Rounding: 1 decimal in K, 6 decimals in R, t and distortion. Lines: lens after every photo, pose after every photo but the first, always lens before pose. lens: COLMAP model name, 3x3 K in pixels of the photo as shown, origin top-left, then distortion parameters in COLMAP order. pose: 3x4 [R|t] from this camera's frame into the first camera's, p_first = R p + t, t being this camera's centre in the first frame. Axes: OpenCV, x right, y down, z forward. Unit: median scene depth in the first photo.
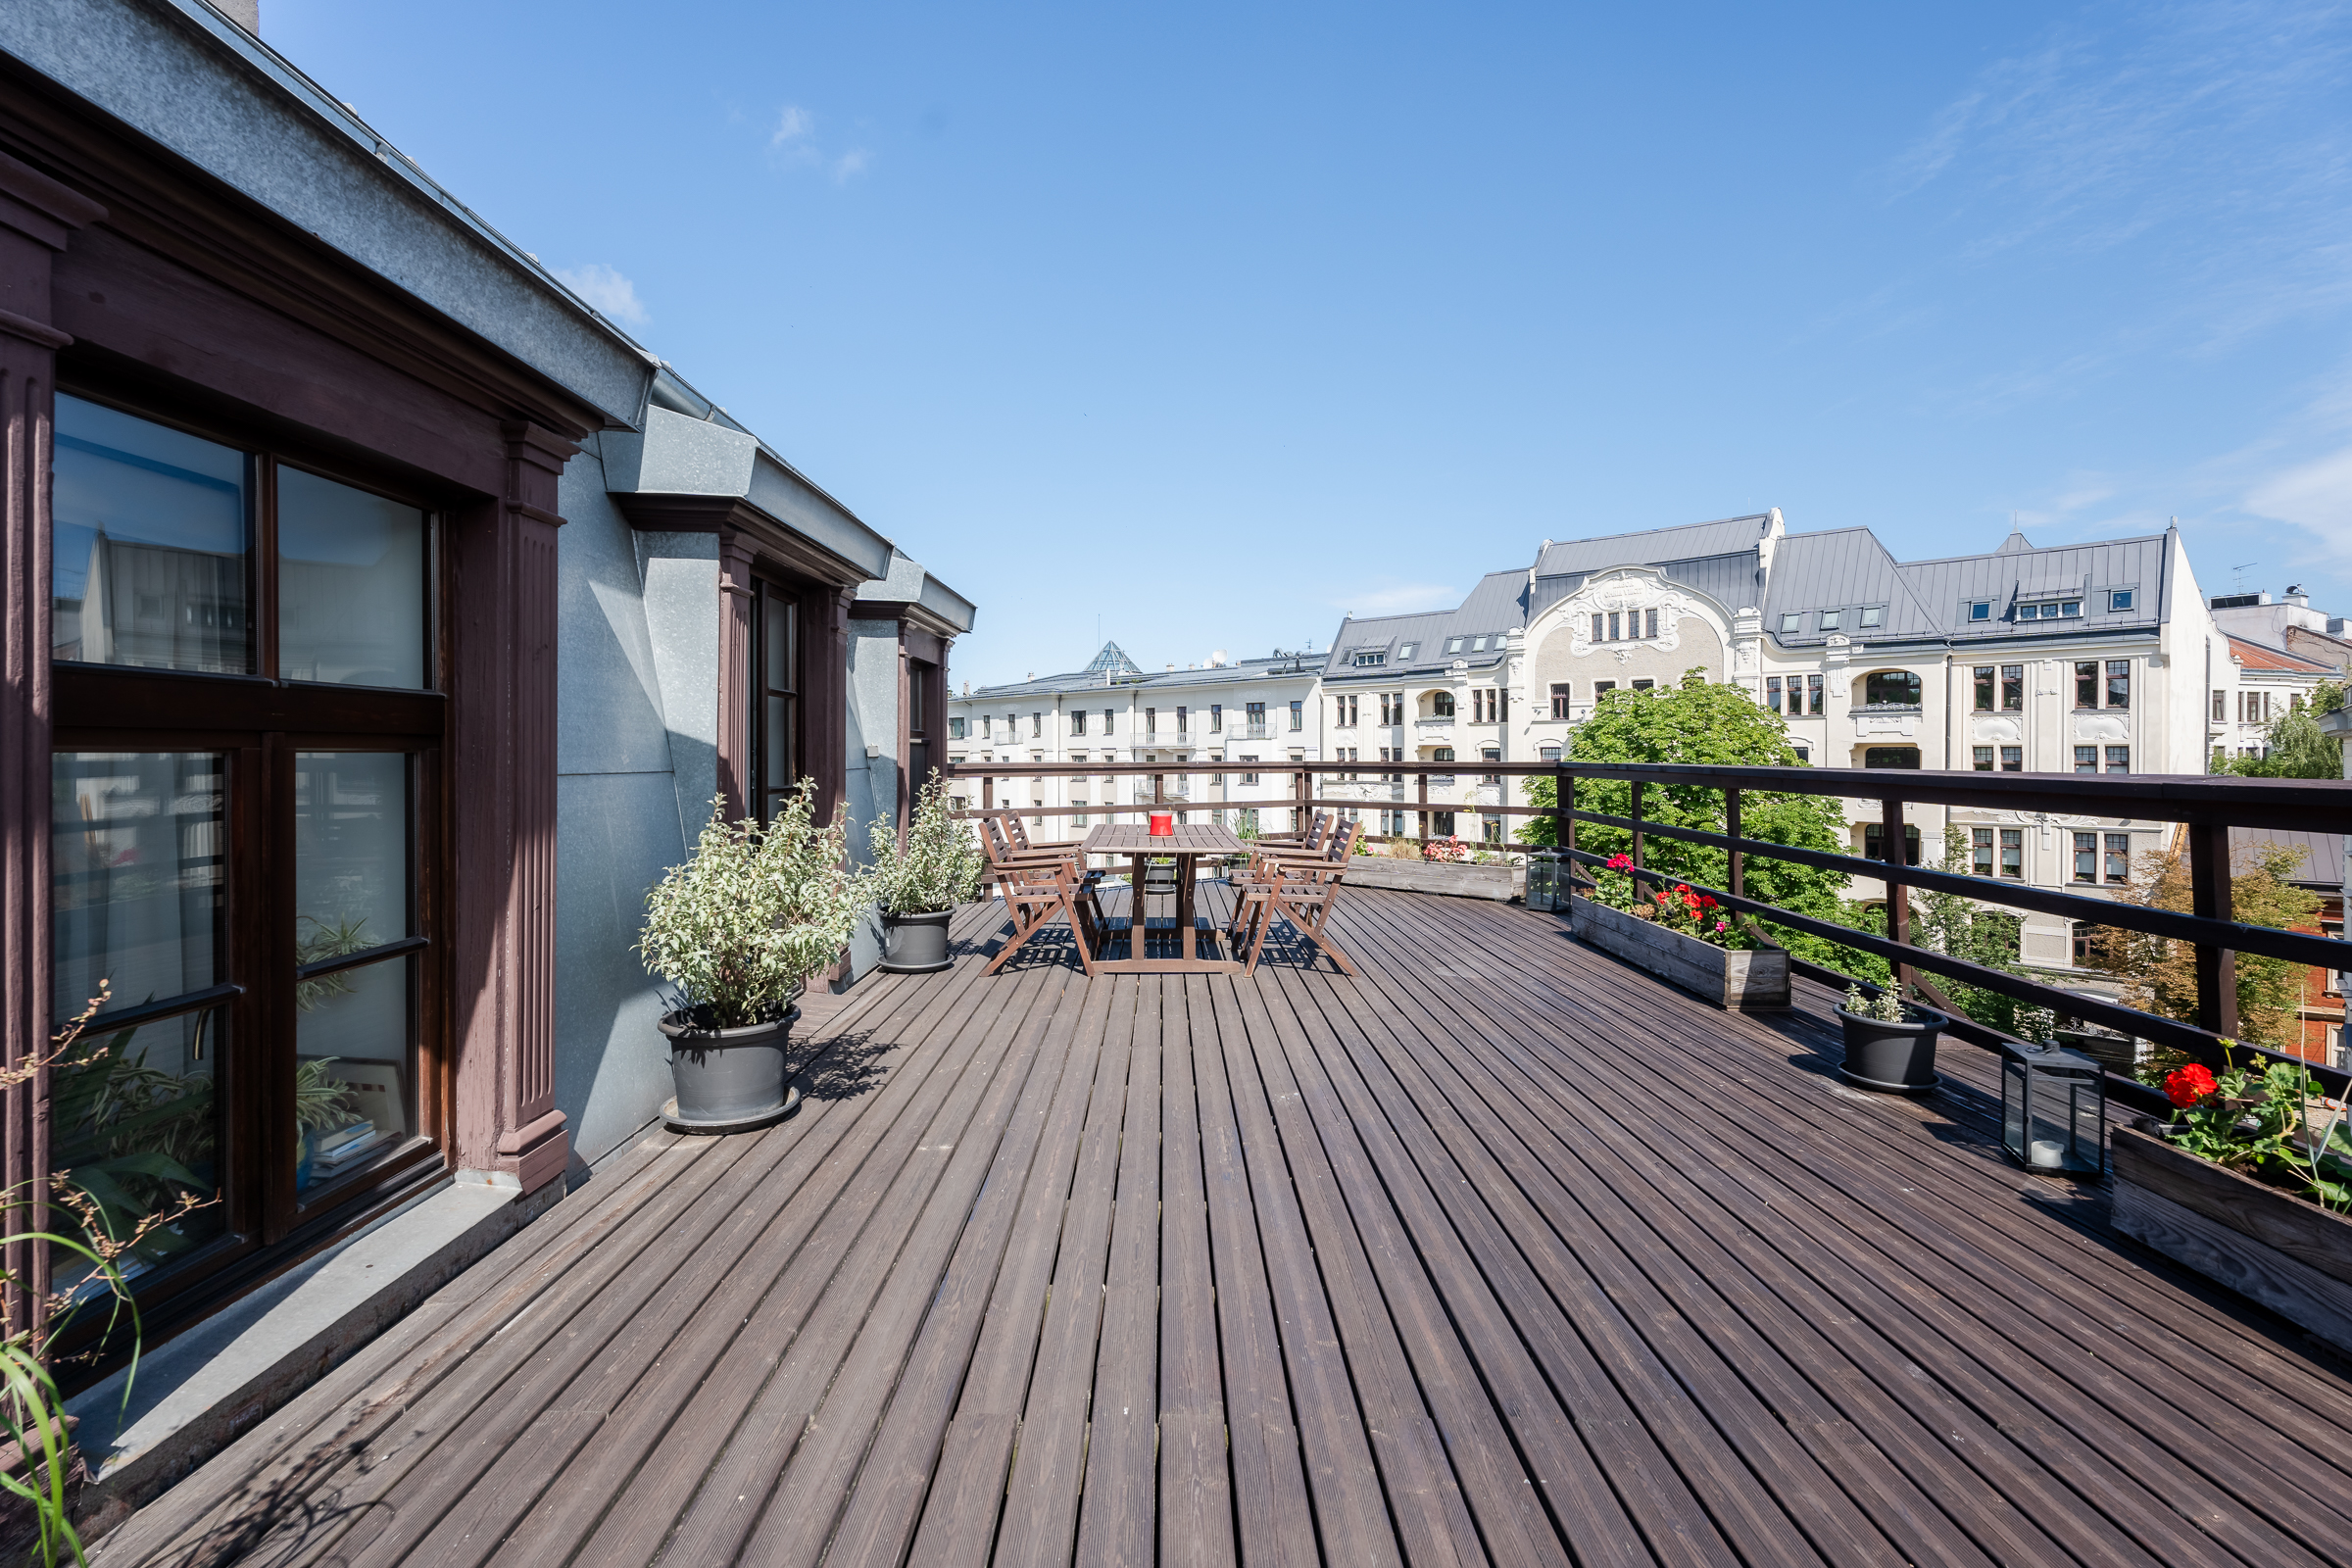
lens RADIAL K [[1047.6, 0, 1164.1], [0, 1047.6, 760.1], [0, 0, 1]] dist [0.005046, -0.002237]
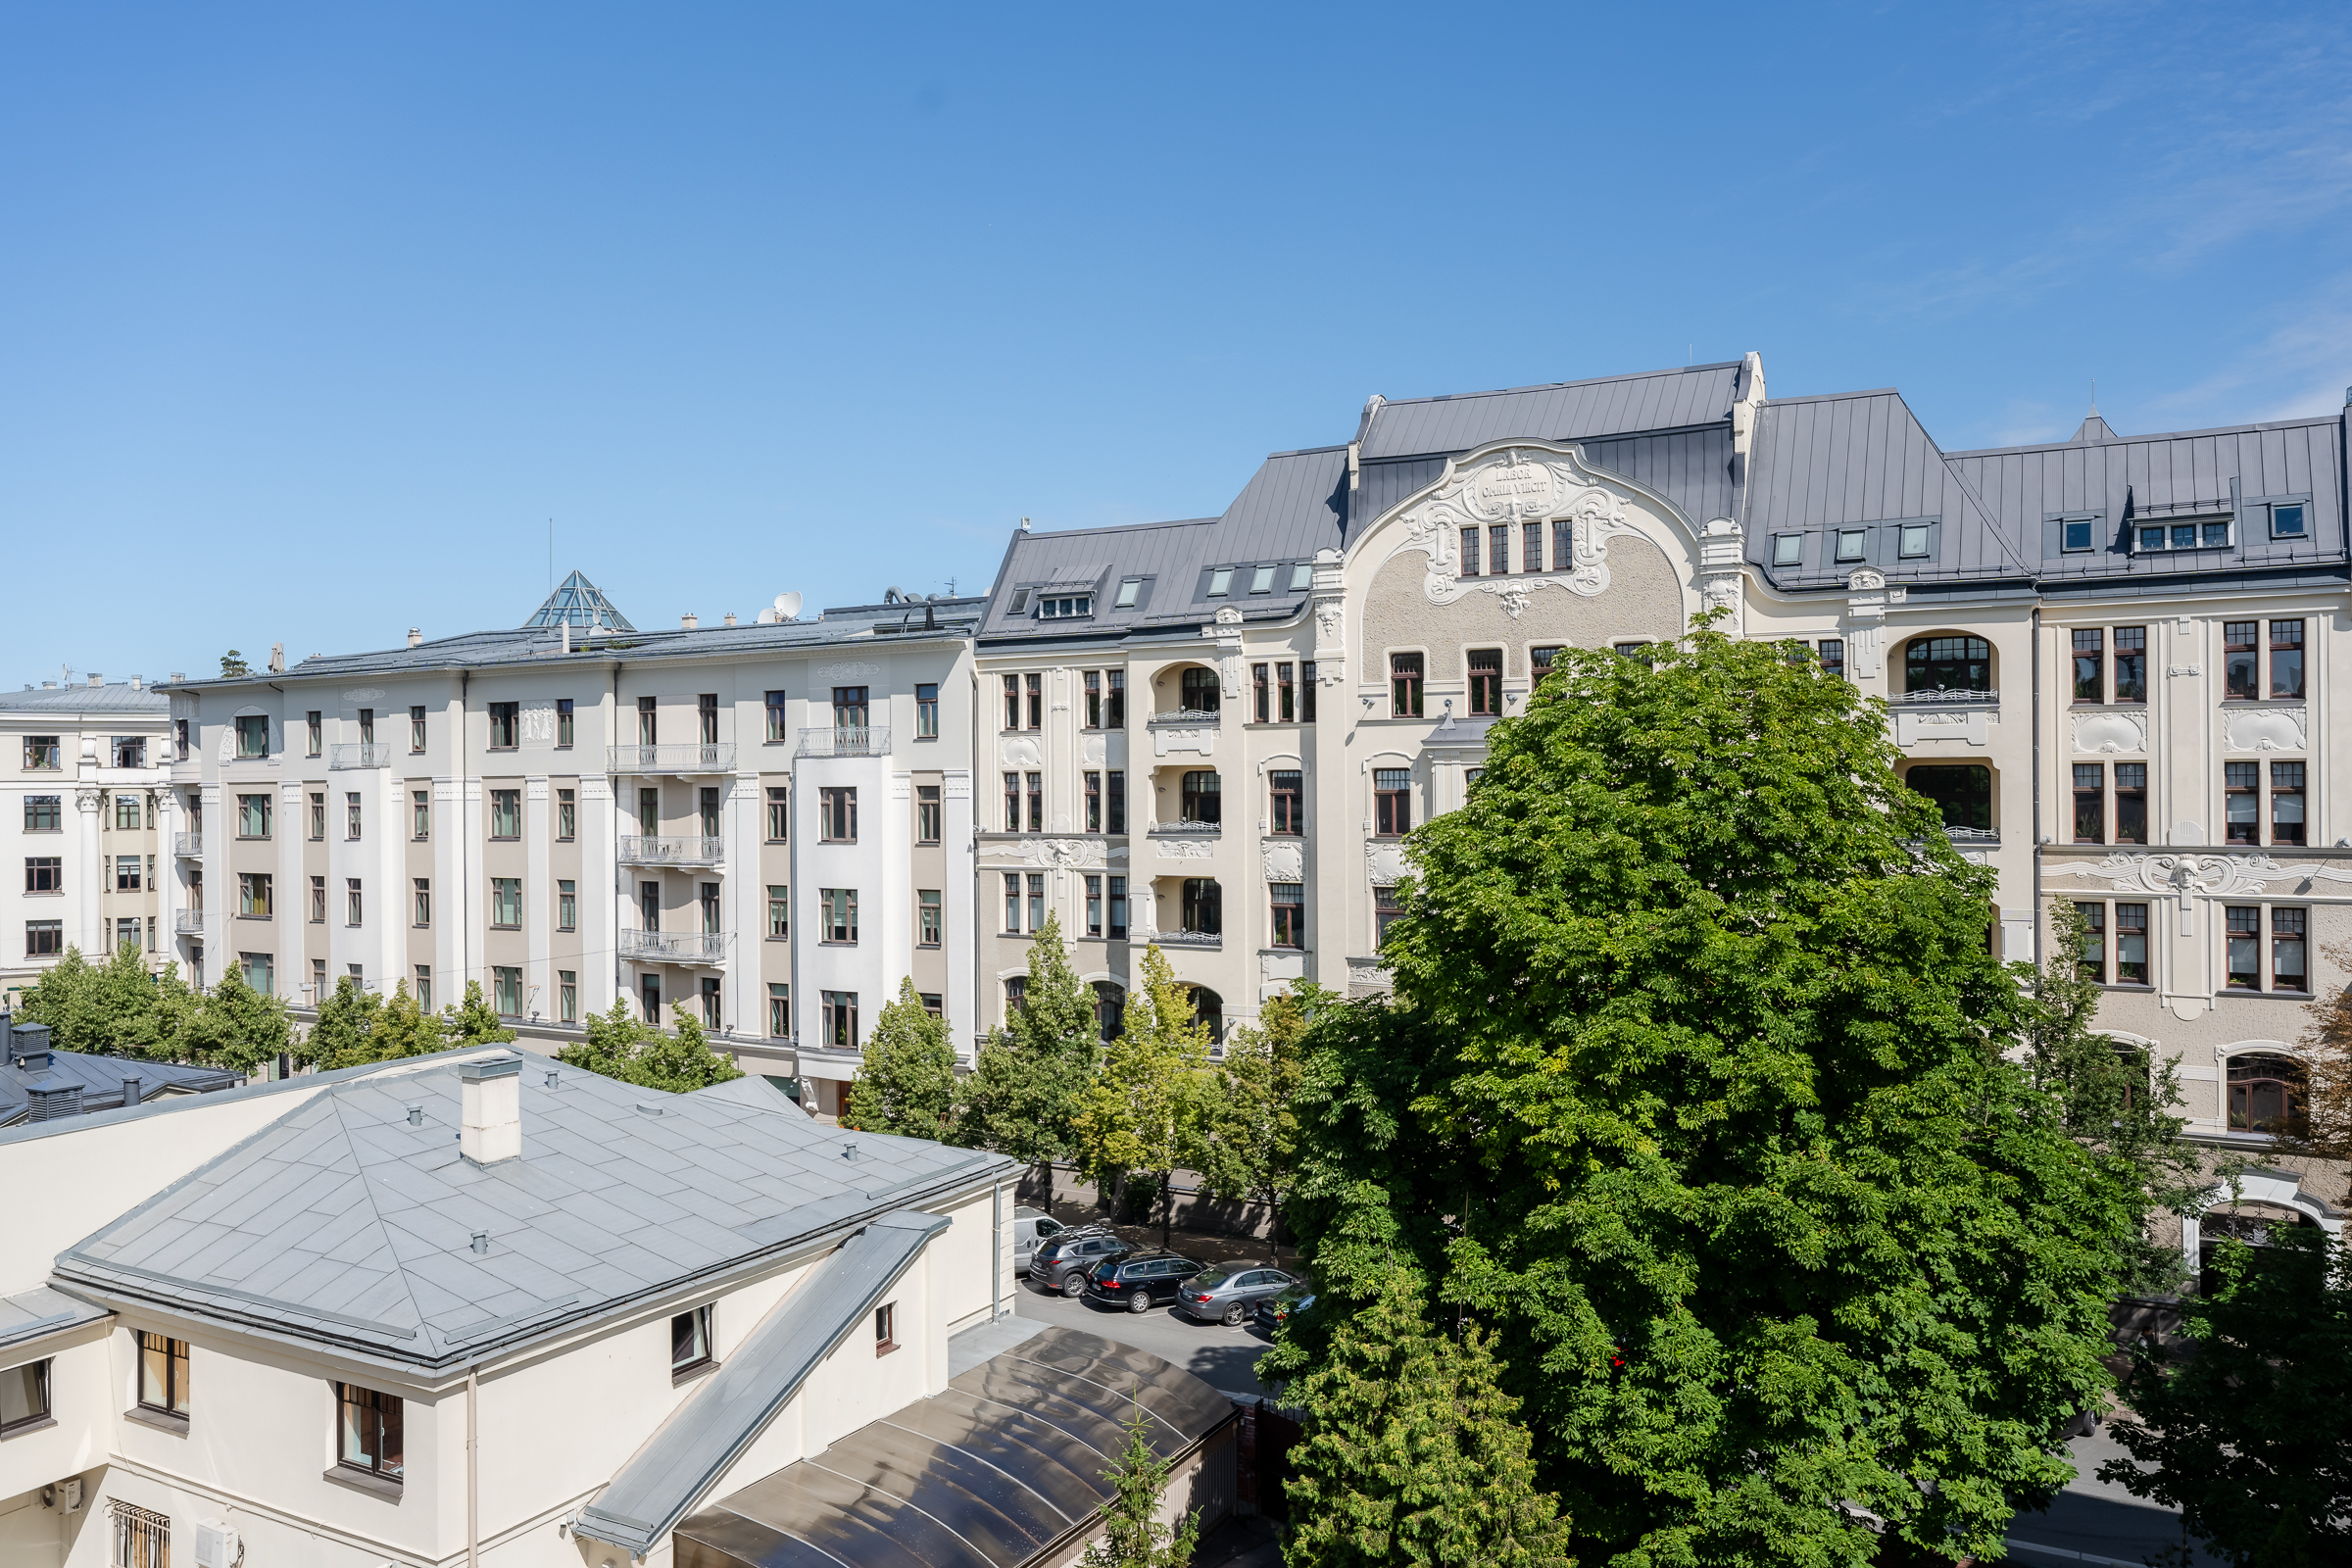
lens RADIAL K [[1681.3, 0, 1168.7], [0, 1681.3, 778.6], [0, 0, 1]] dist [-0.013063, 0.020853]
pose [[0.965543, -0.007153, 0.260146, 0.029202], [0.009041, 0.999941, -0.006064, -0.002736], [-0.260087, 0.008207, 0.965550, 0.191170]]
